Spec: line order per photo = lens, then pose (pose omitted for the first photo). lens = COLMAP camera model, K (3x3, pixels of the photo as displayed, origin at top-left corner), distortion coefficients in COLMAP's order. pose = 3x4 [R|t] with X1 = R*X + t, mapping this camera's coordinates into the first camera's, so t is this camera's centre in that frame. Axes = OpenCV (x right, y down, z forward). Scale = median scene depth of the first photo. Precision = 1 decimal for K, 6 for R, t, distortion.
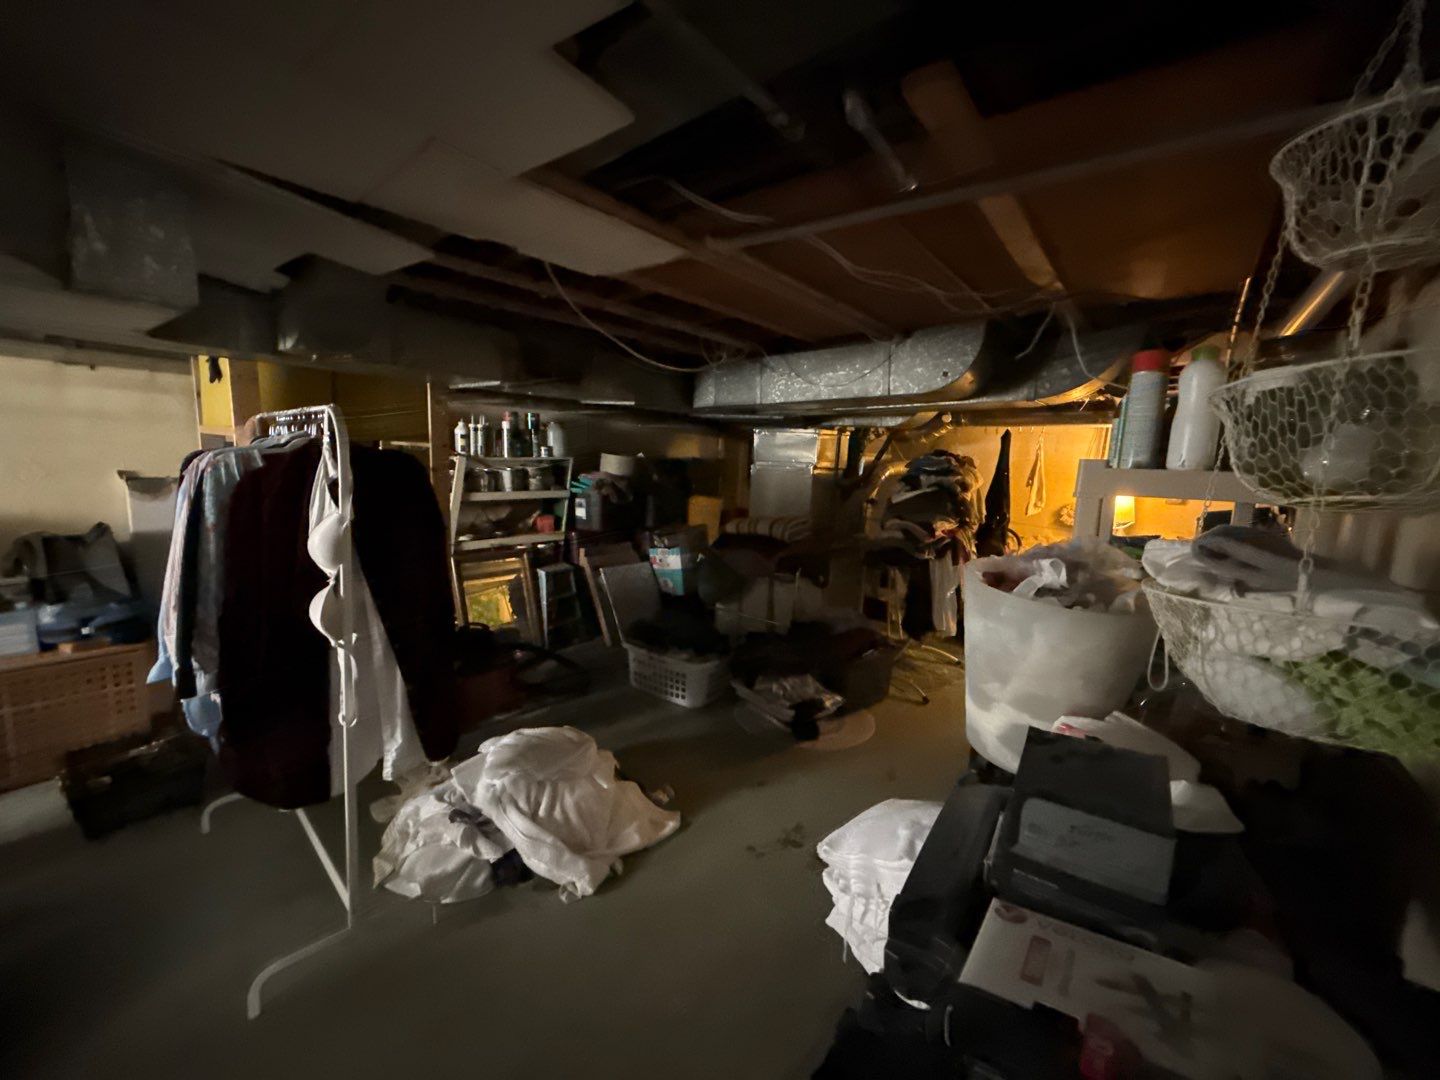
lens RADIAL K [[572.6, 0, 720.6], [0, 572.6, 540.9], [0, 0, 1]] dist [-0.004959, 0.001953]
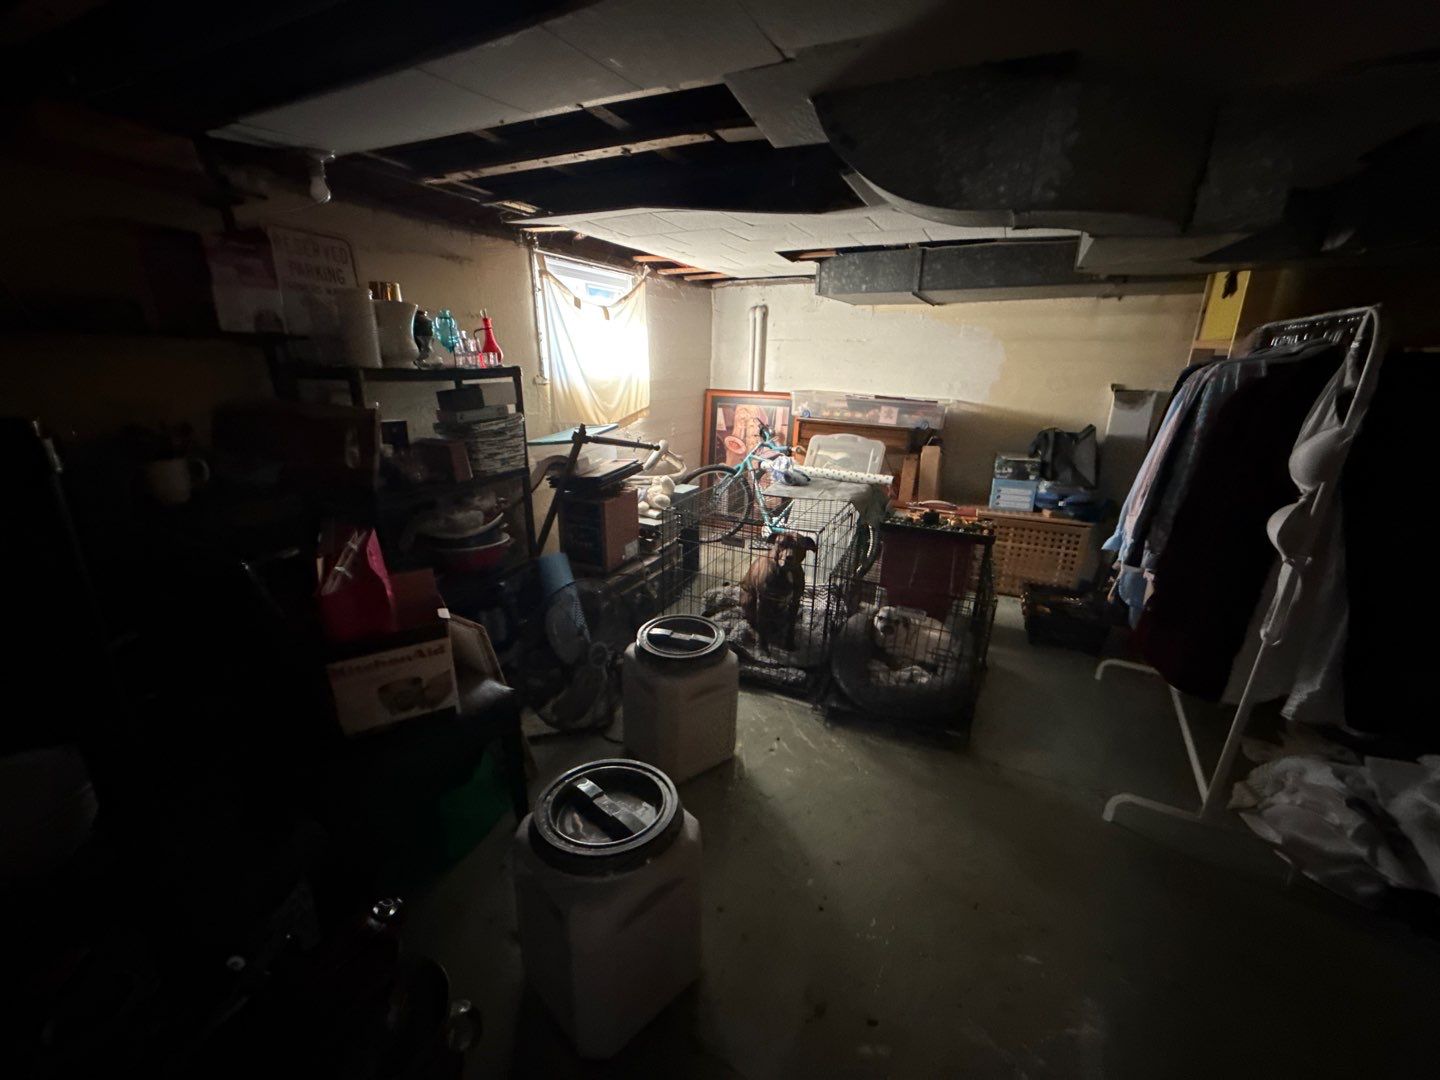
lens RADIAL K [[572.6, 0, 719.5], [0, 572.6, 539.1], [0, 0, 1]] dist [-0.004959, 0.001953]
pose [[0.212662, 0.260757, -0.941690, 0.026838], [-0.133058, 0.962486, 0.236467, 0.030544], [0.968024, 0.075012, 0.239380, -0.137402]]
